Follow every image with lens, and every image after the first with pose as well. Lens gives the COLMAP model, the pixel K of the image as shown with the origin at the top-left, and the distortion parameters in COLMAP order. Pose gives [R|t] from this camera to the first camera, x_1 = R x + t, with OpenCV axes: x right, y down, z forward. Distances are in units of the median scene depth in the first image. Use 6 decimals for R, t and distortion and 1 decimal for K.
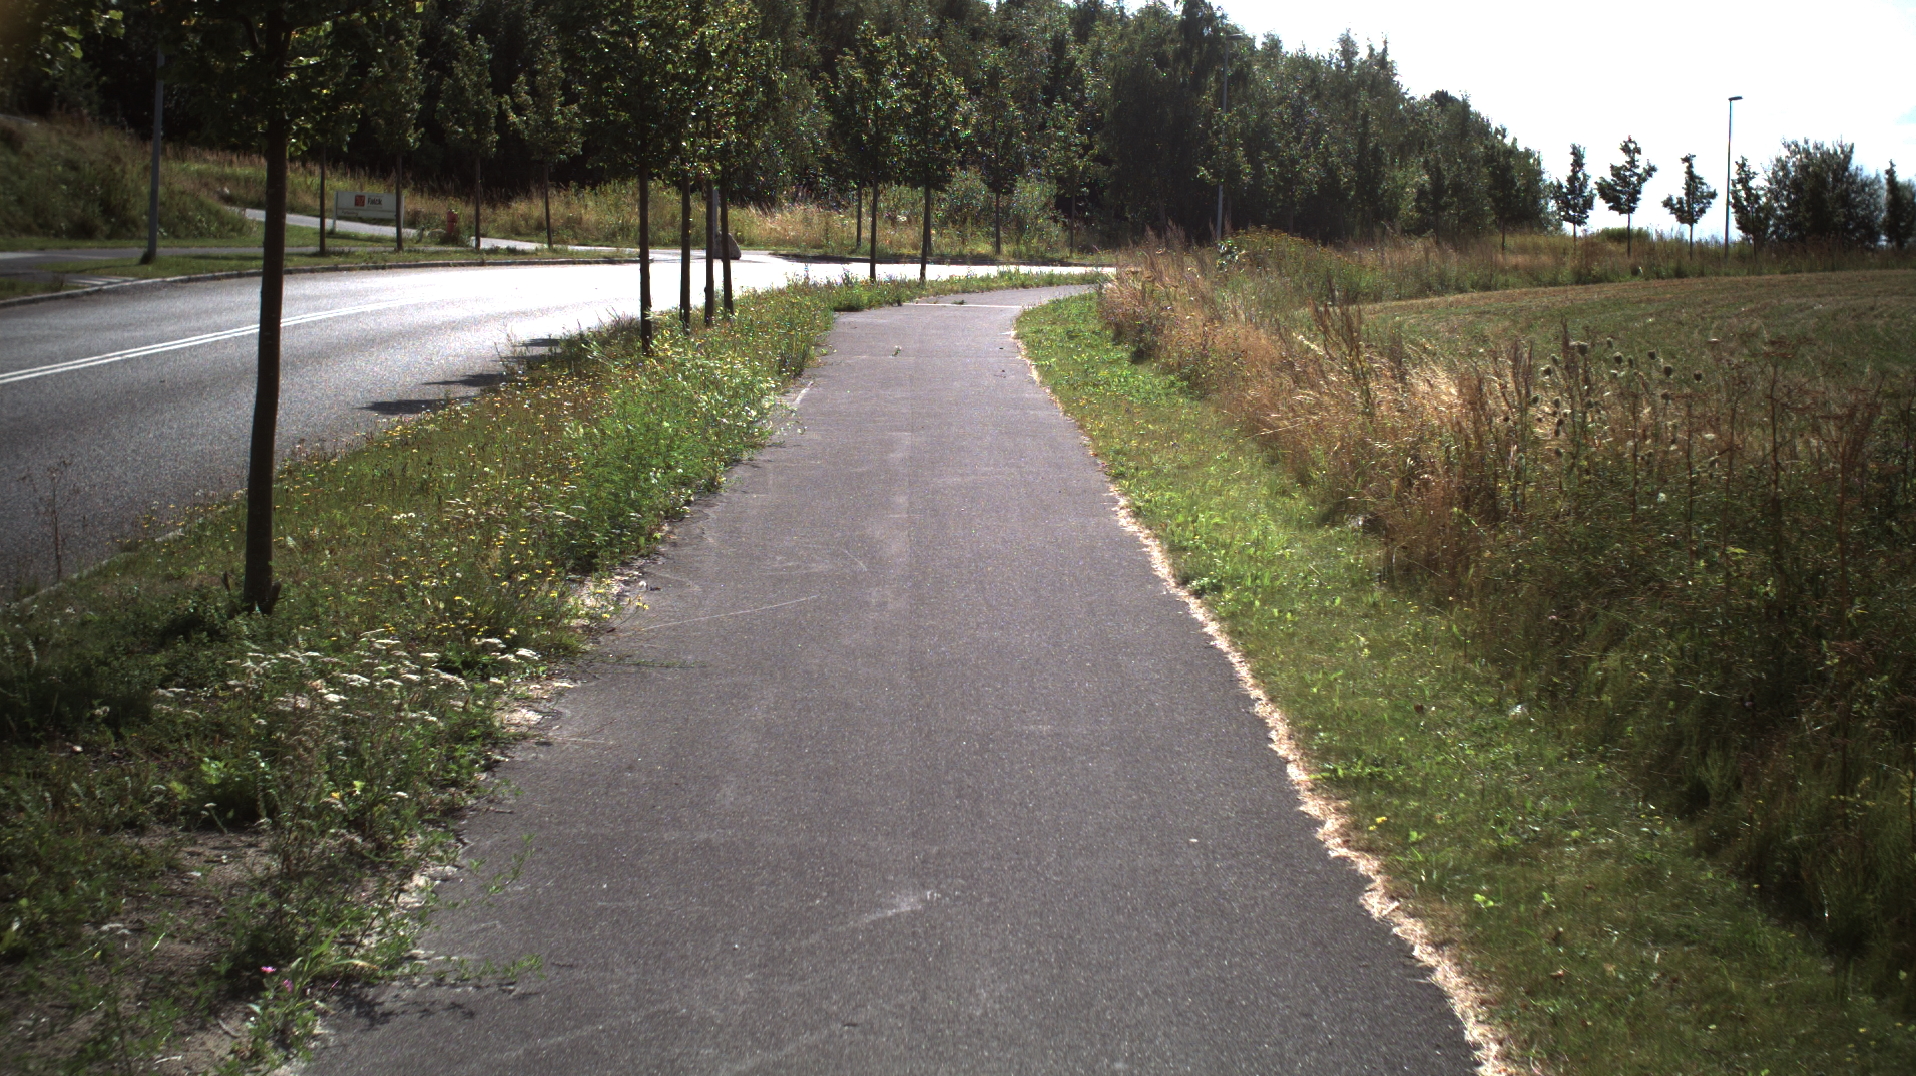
lens RADIAL K [[3479.9, 0, 958.0], [0, 3479.9, 538.0], [0, 0, 1]] dist [-0.292318, 0.360892]
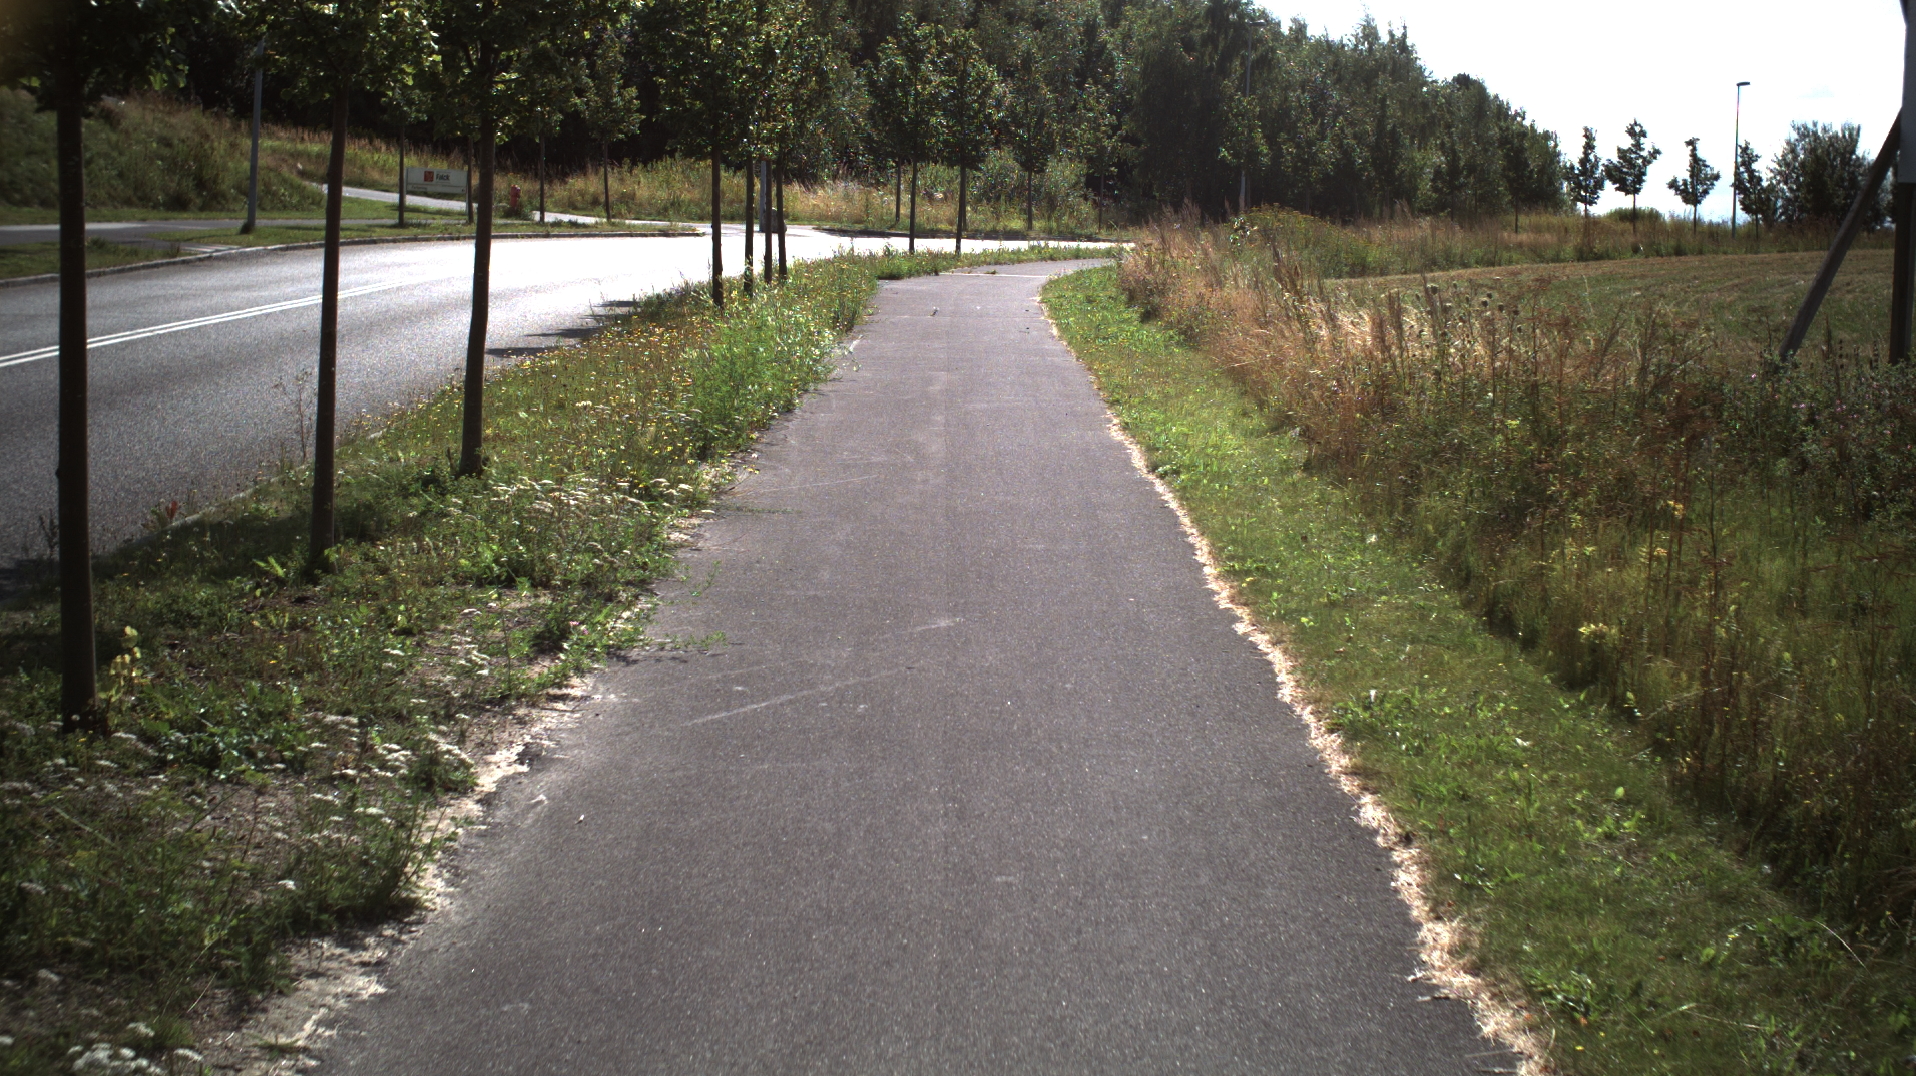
lens RADIAL K [[3479.9, 0, 958.0], [0, 3479.9, 538.0], [0, 0, 1]] dist [-0.292318, 0.360892]
pose [[0.999938, 0.005250, -0.009867, 0.000684], [-0.005187, 0.999966, 0.006392, 0.005415], [0.009900, -0.006341, 0.999931, -0.056922]]
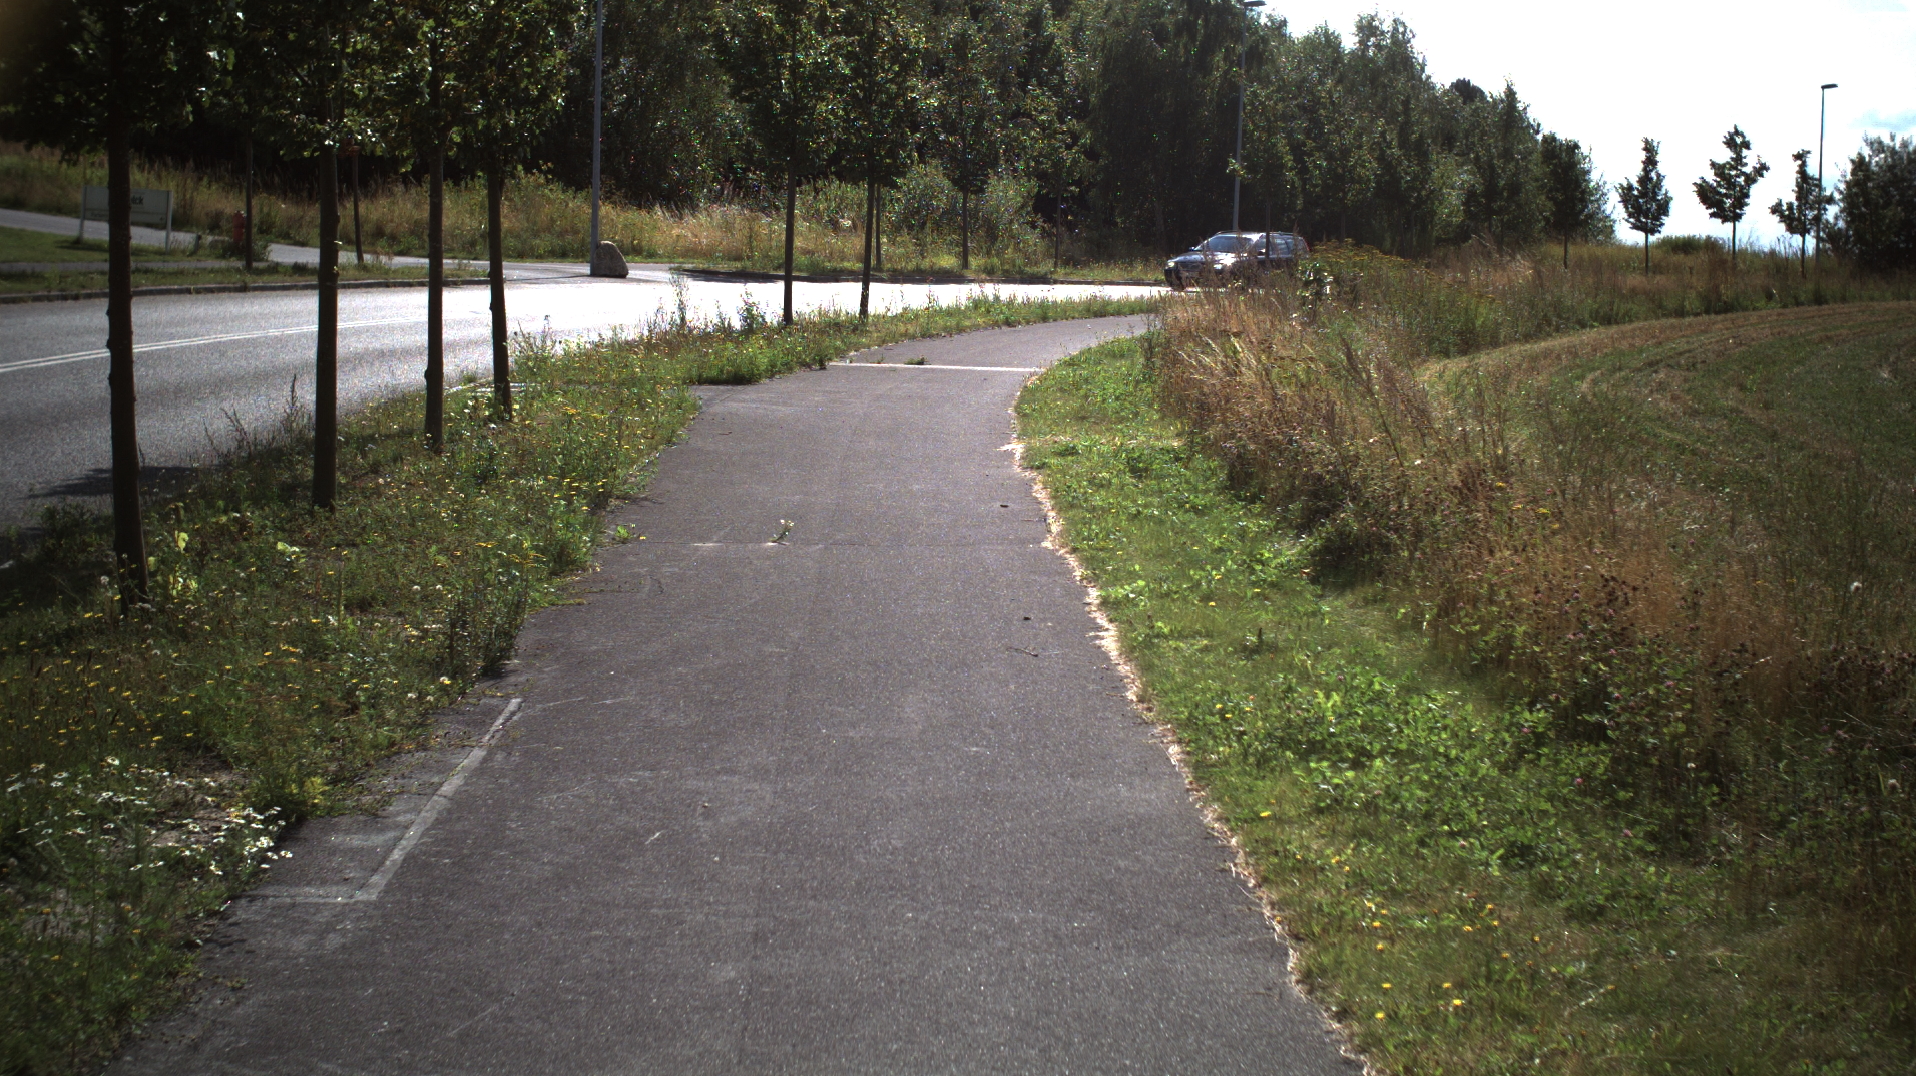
lens RADIAL K [[3479.9, 0, 958.0], [0, 3479.9, 538.0], [0, 0, 1]] dist [-0.292318, 0.360892]
pose [[0.999908, 0.004024, 0.012965, -0.000183], [-0.004022, 0.999992, -0.000159, -0.022319], [-0.012966, 0.000107, 0.999916, 0.228695]]
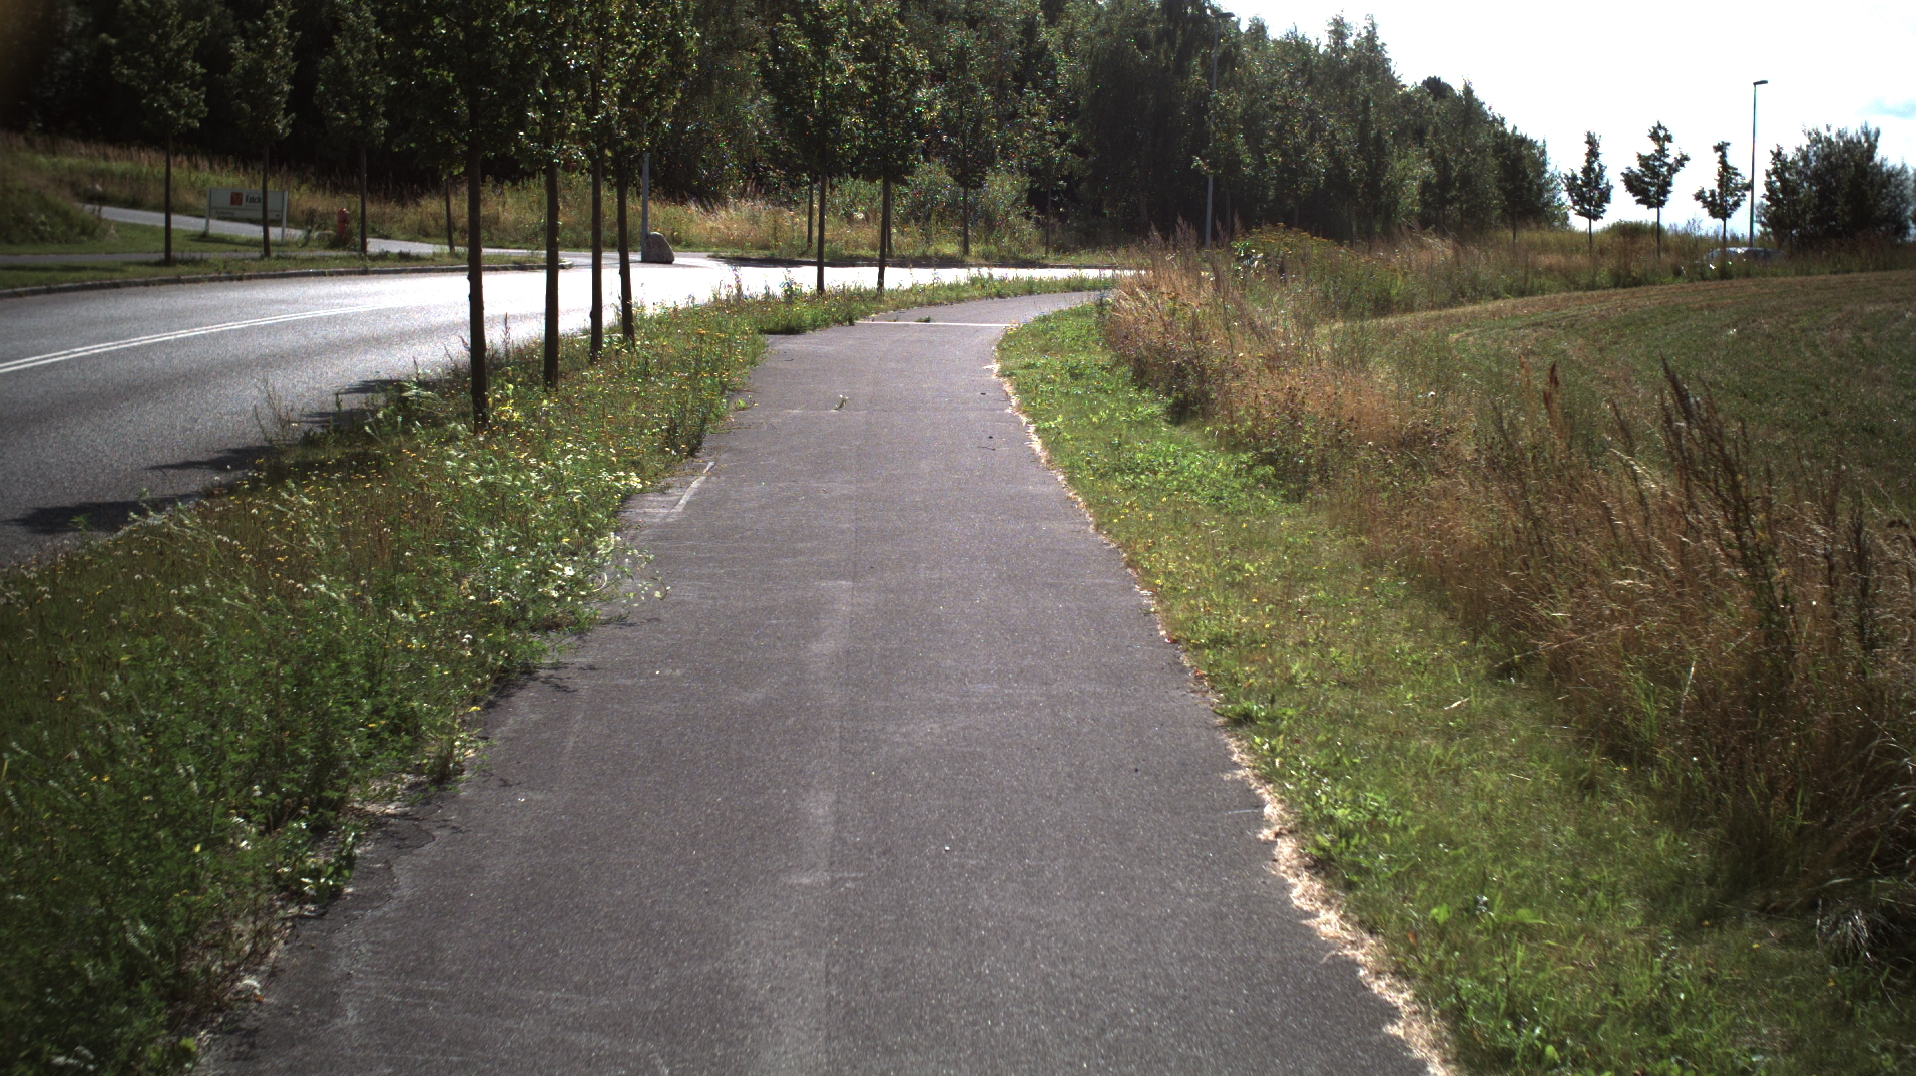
lens RADIAL K [[3479.9, 0, 958.0], [0, 3479.9, 538.0], [0, 0, 1]] dist [-0.292318, 0.360892]
pose [[0.999934, -0.004258, 0.010663, -0.000456], [0.004243, 0.999990, 0.001423, -0.011065], [-0.010669, -0.001378, 0.999942, 0.114252]]
